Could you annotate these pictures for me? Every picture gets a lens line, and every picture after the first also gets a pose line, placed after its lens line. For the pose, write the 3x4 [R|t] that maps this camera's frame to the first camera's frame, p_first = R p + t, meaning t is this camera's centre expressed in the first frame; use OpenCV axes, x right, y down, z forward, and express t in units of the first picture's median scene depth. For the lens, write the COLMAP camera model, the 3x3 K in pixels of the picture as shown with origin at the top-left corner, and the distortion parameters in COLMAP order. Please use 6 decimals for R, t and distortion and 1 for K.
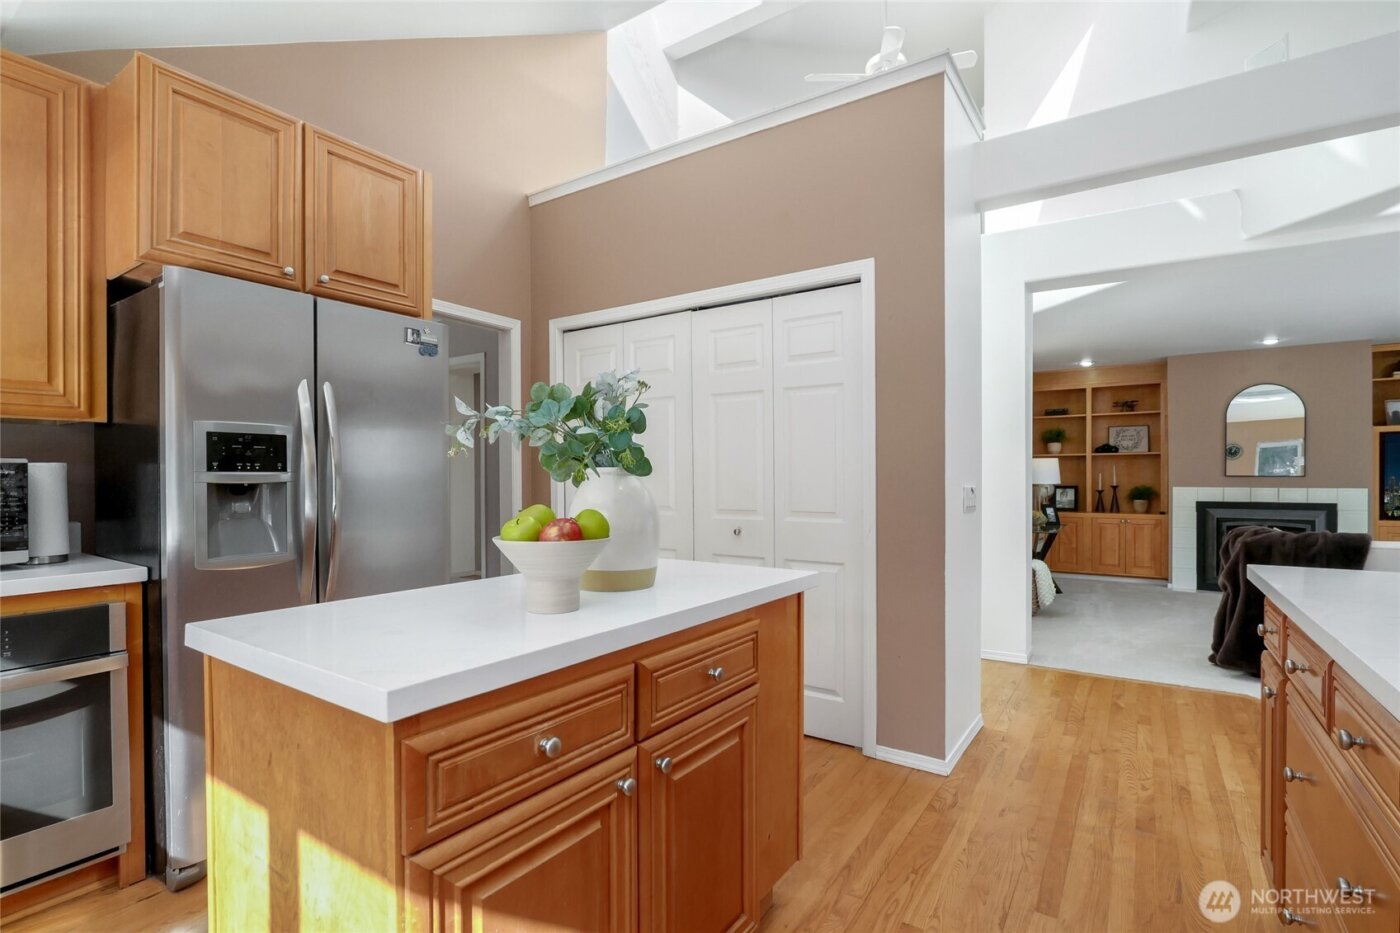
lens RADIAL K [[664.9, 0, 700.3], [0, 664.9, 488.9], [0, 0, 1]] dist [-0.013521, 0.003309]
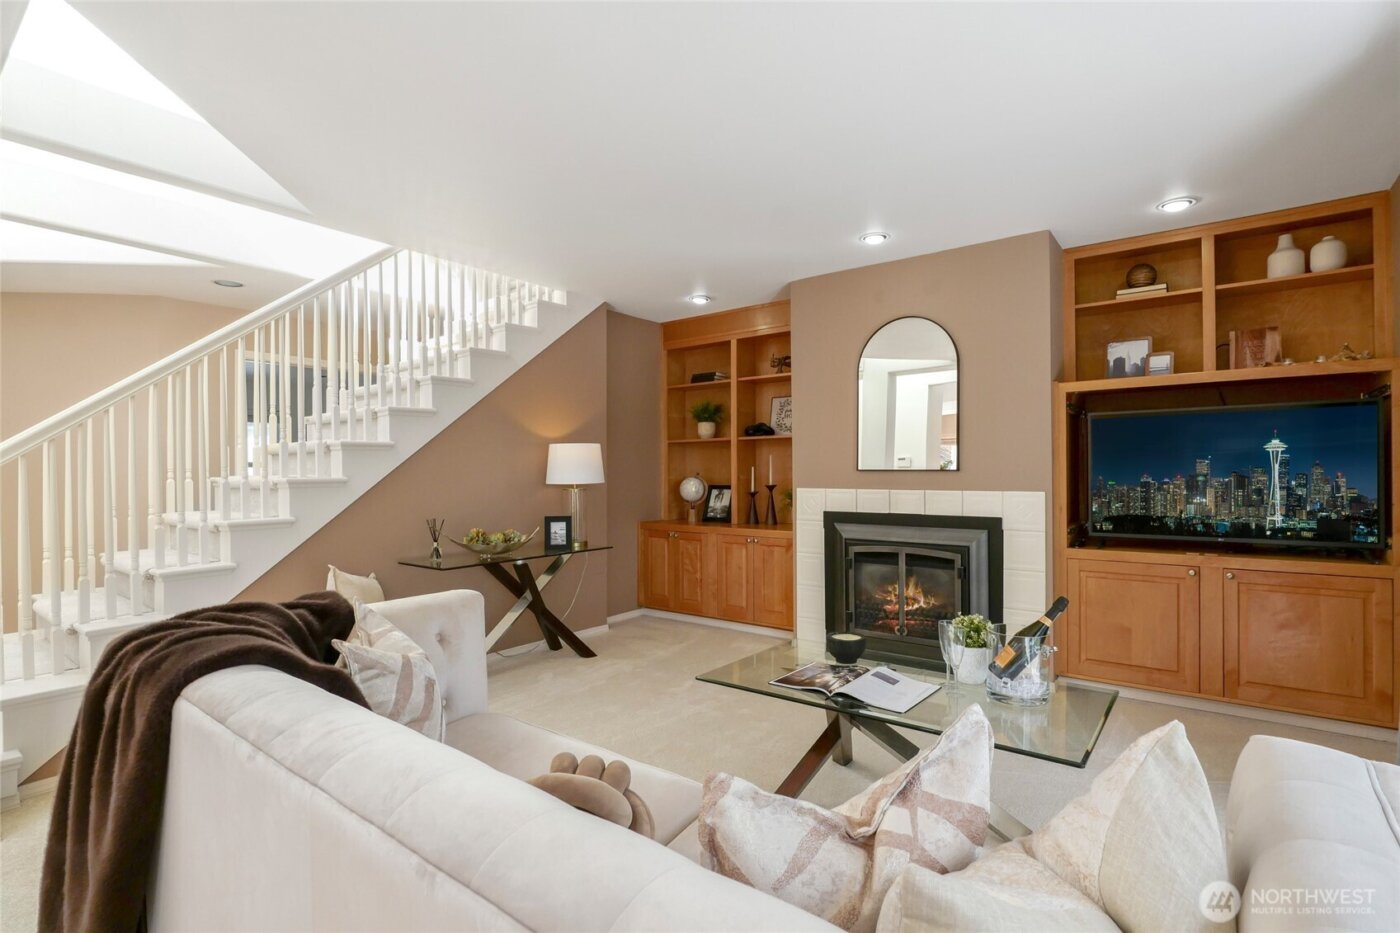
lens RADIAL K [[664.9, 0, 701.3], [0, 664.9, 475.1], [0, 0, 1]] dist [-0.013521, 0.003309]
pose [[0.997560, -0.002069, -0.069786, 0.613510], [0.001203, 0.999922, -0.012451, -0.006657], [0.069807, 0.012337, 0.997484, 0.331304]]
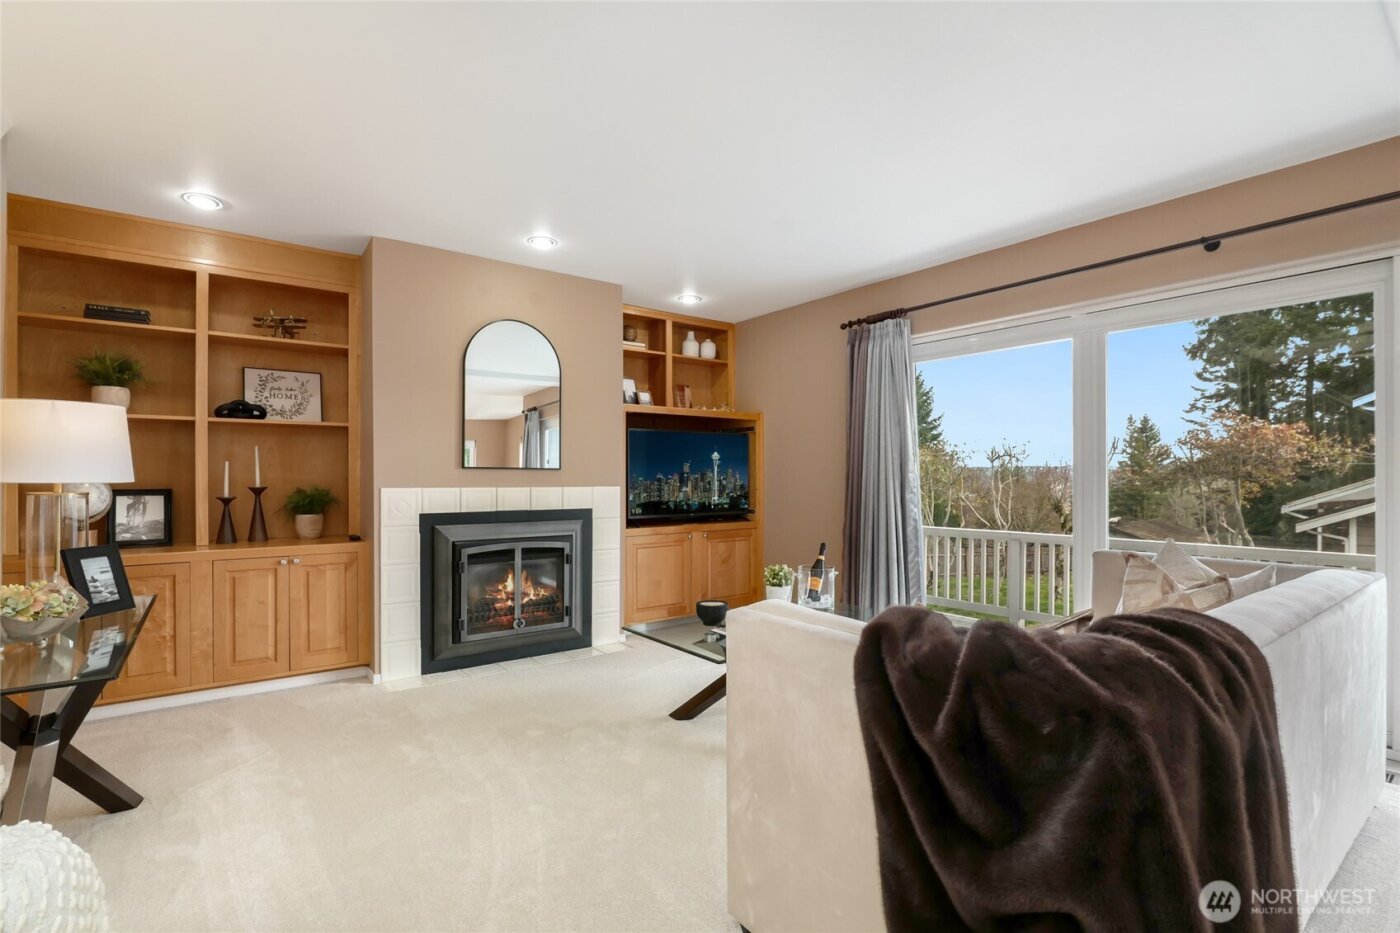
lens RADIAL K [[664.9, 0, 712.2], [0, 664.9, 463.5], [0, 0, 1]] dist [-0.013521, 0.003309]
pose [[0.319774, 0.016405, 0.947352, 0.276080], [0.016247, 0.999608, -0.022794, -0.005734], [-0.947354, 0.022681, 0.319383, 0.535374]]
